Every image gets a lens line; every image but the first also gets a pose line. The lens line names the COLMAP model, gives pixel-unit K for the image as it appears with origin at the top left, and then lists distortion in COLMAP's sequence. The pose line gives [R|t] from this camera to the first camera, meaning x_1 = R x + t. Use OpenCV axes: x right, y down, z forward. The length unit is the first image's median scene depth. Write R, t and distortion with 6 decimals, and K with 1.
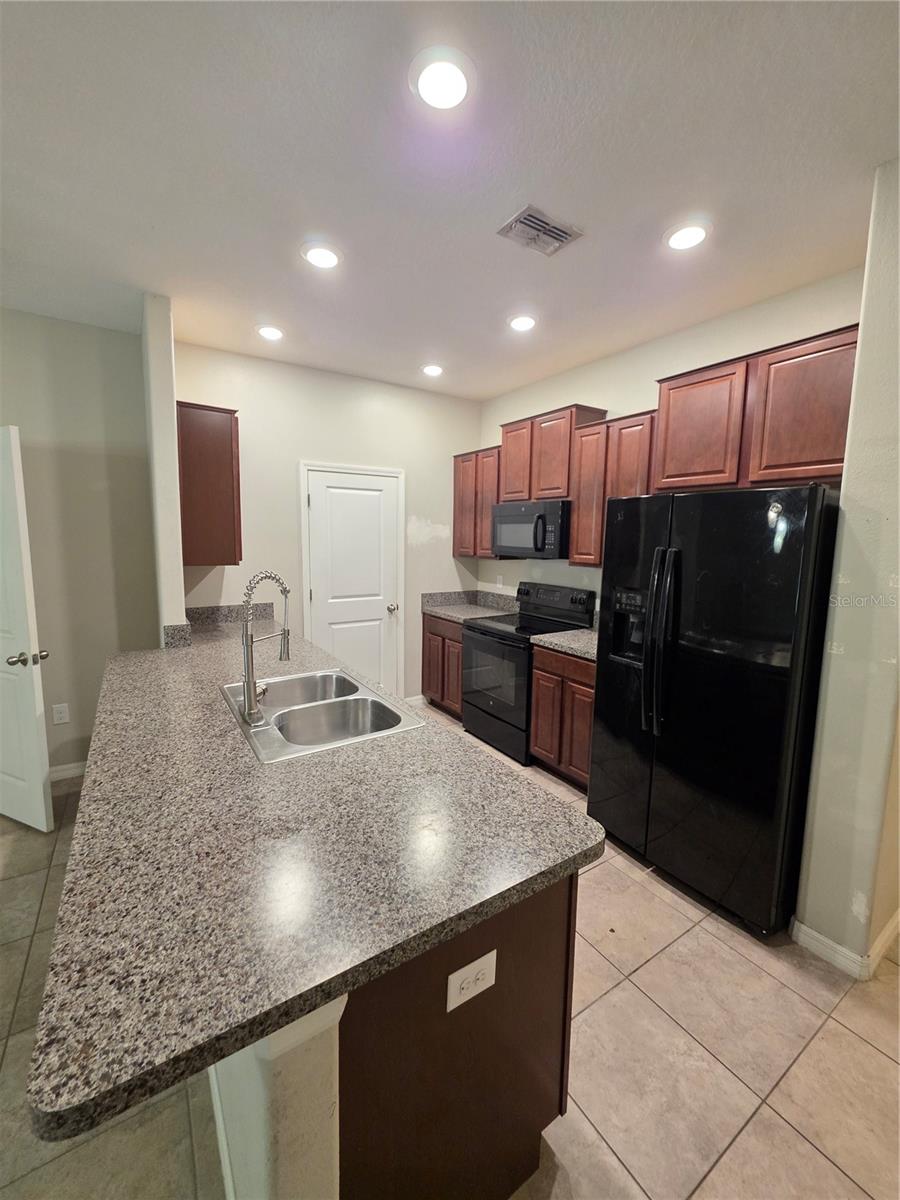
lens RADIAL K [[481.8, 0, 450.1], [0, 481.8, 592.6], [0, 0, 1]] dist [0.002858, -0.001179]
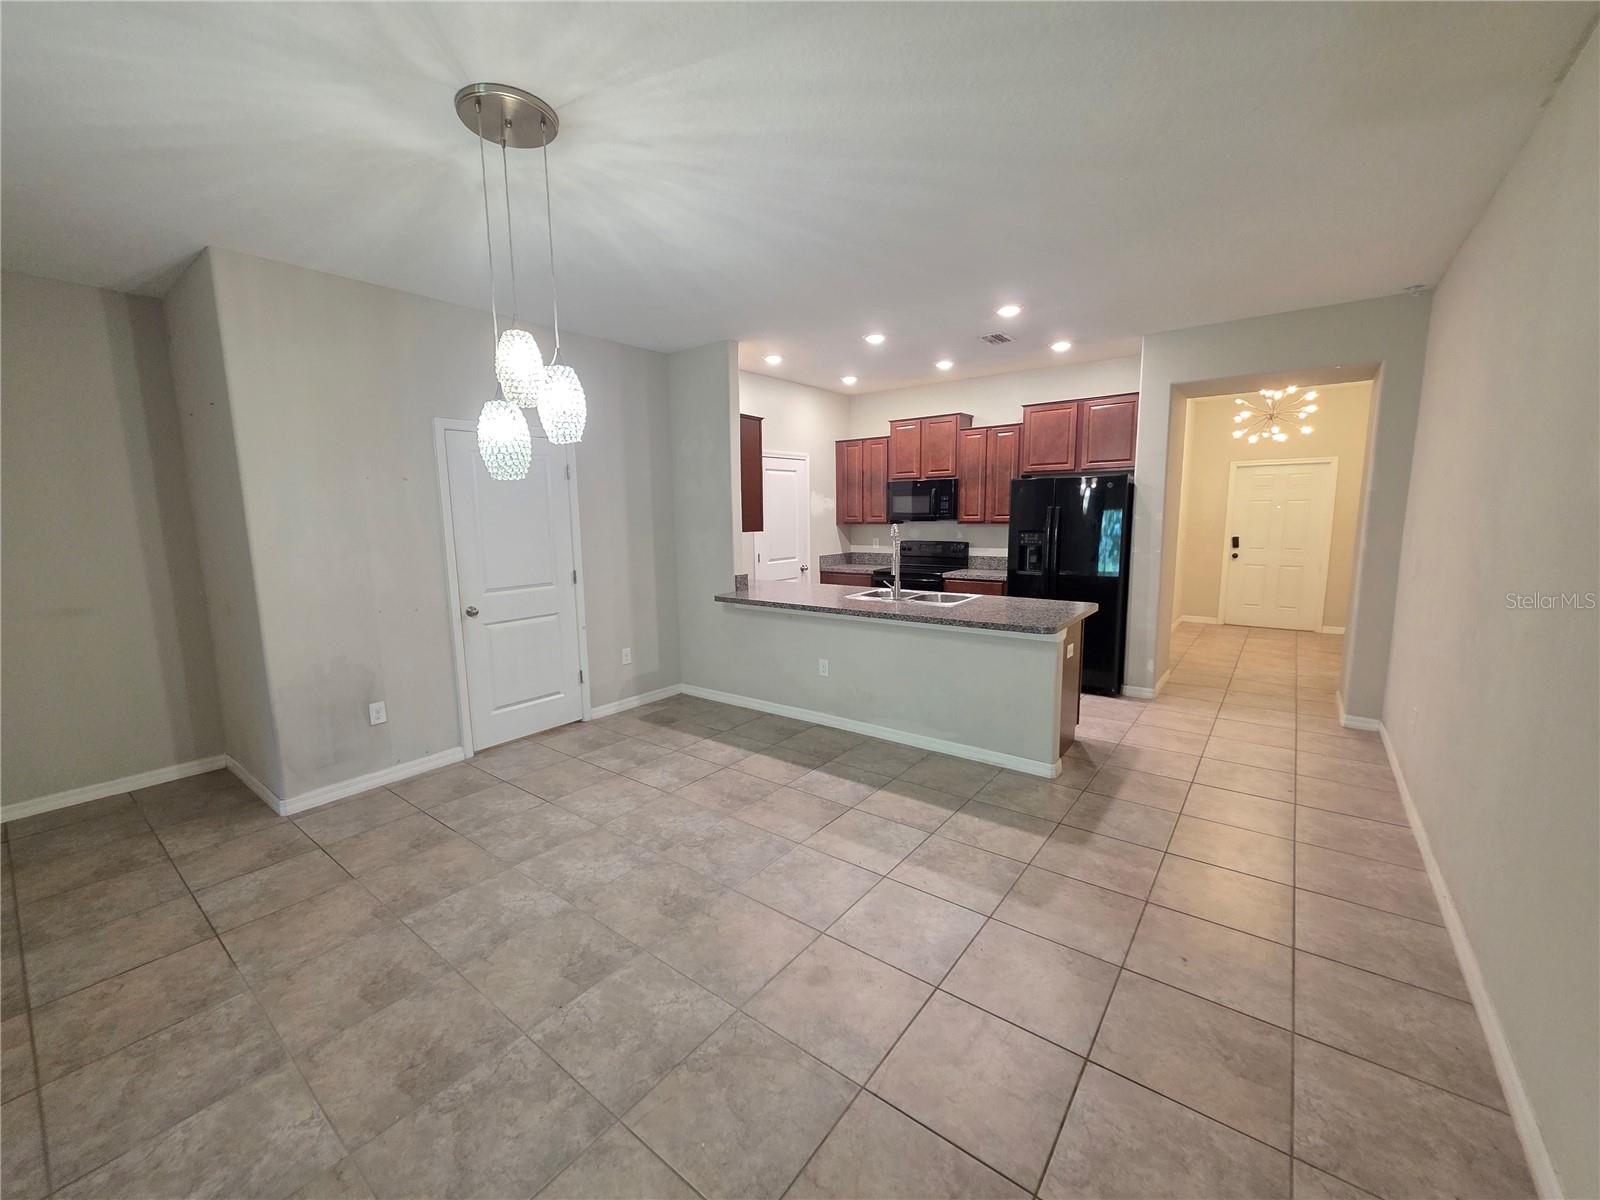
lens RADIAL K [[642.5, 0, 793.0], [0, 642.5, 603.1], [0, 0, 1]] dist [0.002858, -0.001179]
pose [[0.945420, -0.076606, 0.316720, -1.179015], [0.069340, 0.997008, 0.034169, 0.111118], [-0.318390, -0.010342, 0.947903, -0.926004]]
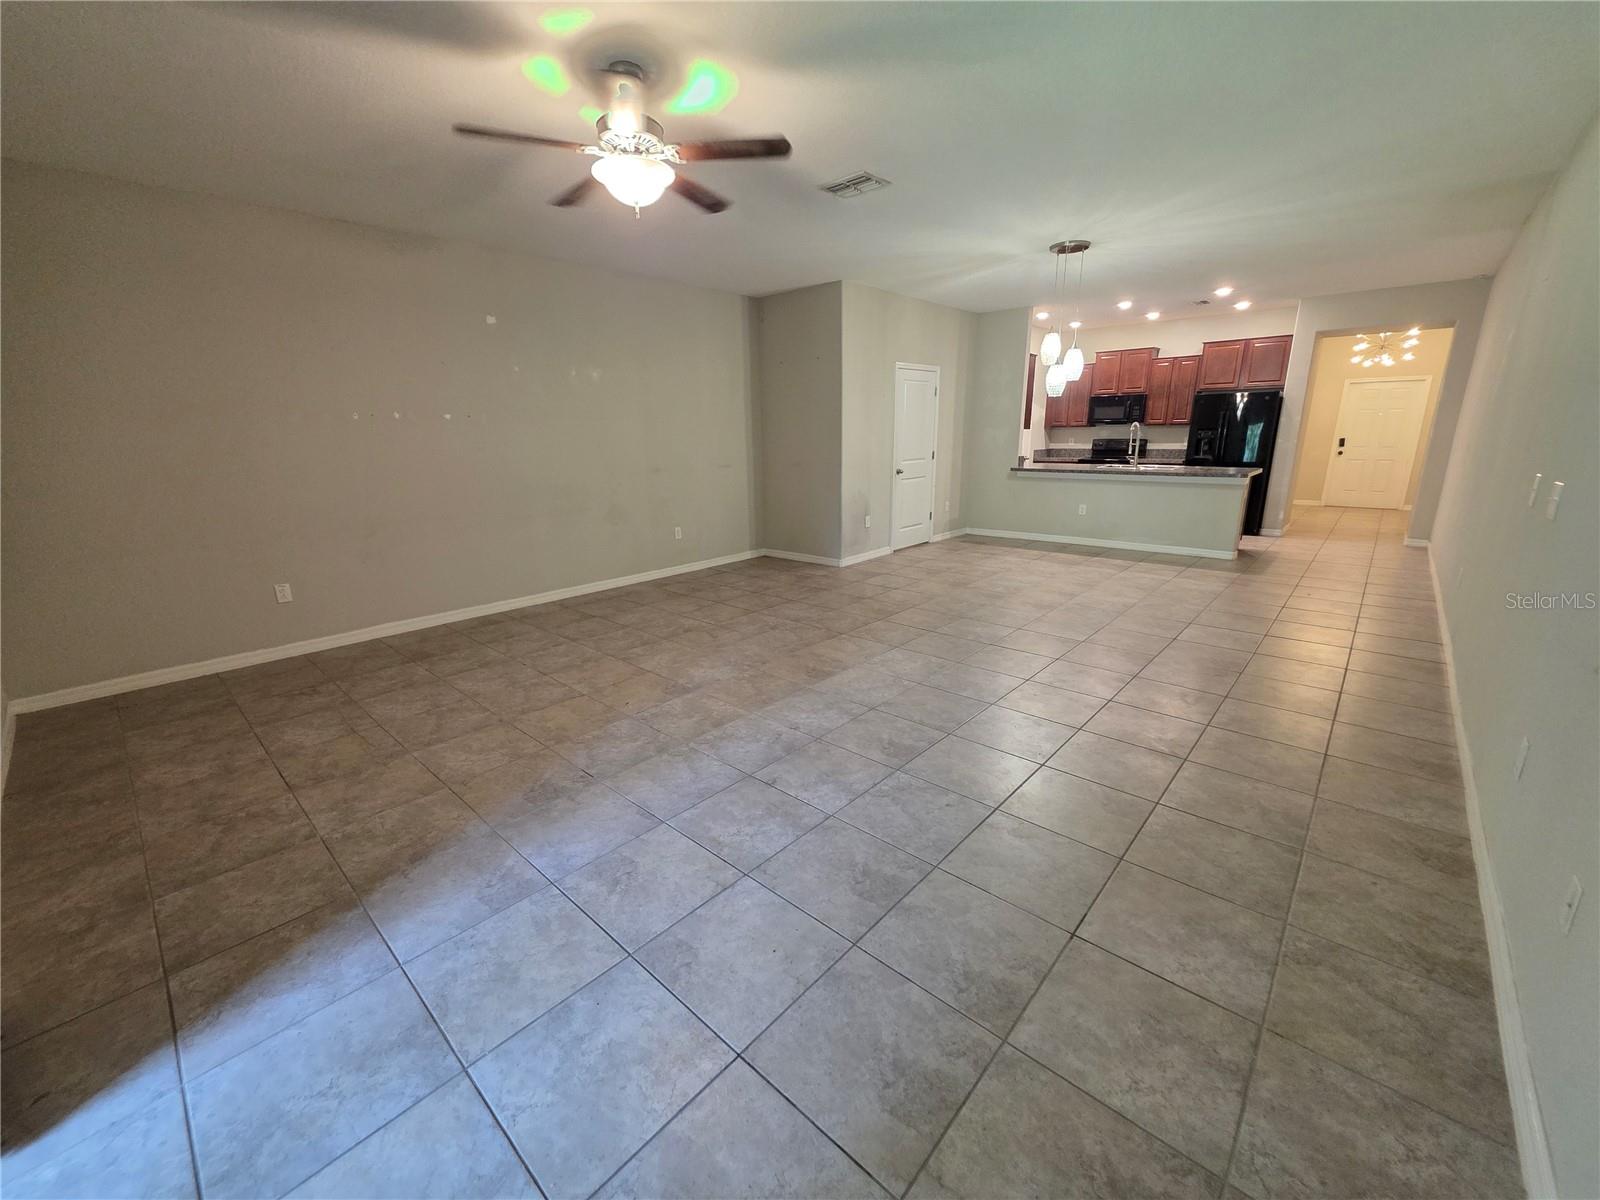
lens RADIAL K [[642.5, 0, 790.8], [0, 642.5, 606.7], [0, 0, 1]] dist [0.002858, -0.001179]
pose [[0.968586, -0.097554, 0.228745, -2.742092], [0.062414, 0.985764, 0.156121, 0.260187], [-0.240718, -0.136940, 0.960886, -1.996671]]
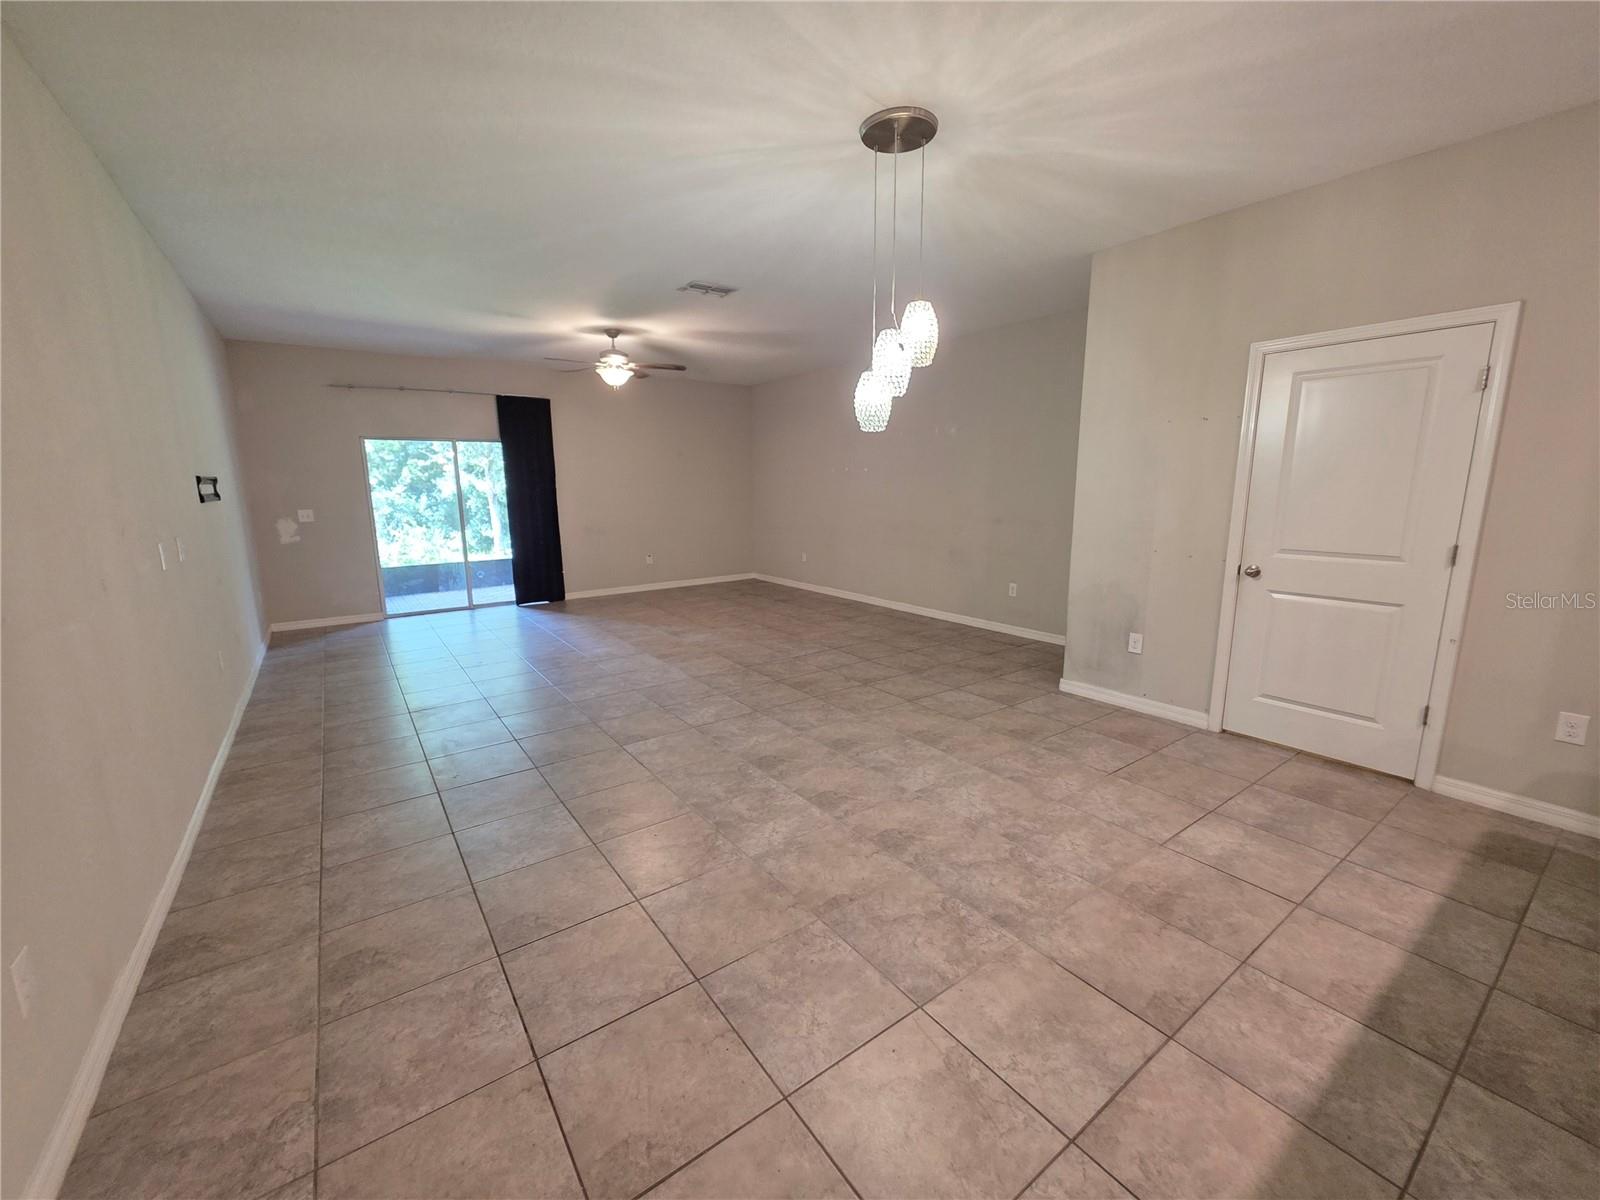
lens RADIAL K [[642.5, 0, 792.3], [0, 642.5, 602.7], [0, 0, 1]] dist [0.002858, -0.001179]
pose [[0.038205, 0.169352, -0.984815, -0.035672], [-0.108378, 0.980423, 0.164392, 0.074878], [0.993375, 0.100451, 0.055811, -0.131032]]
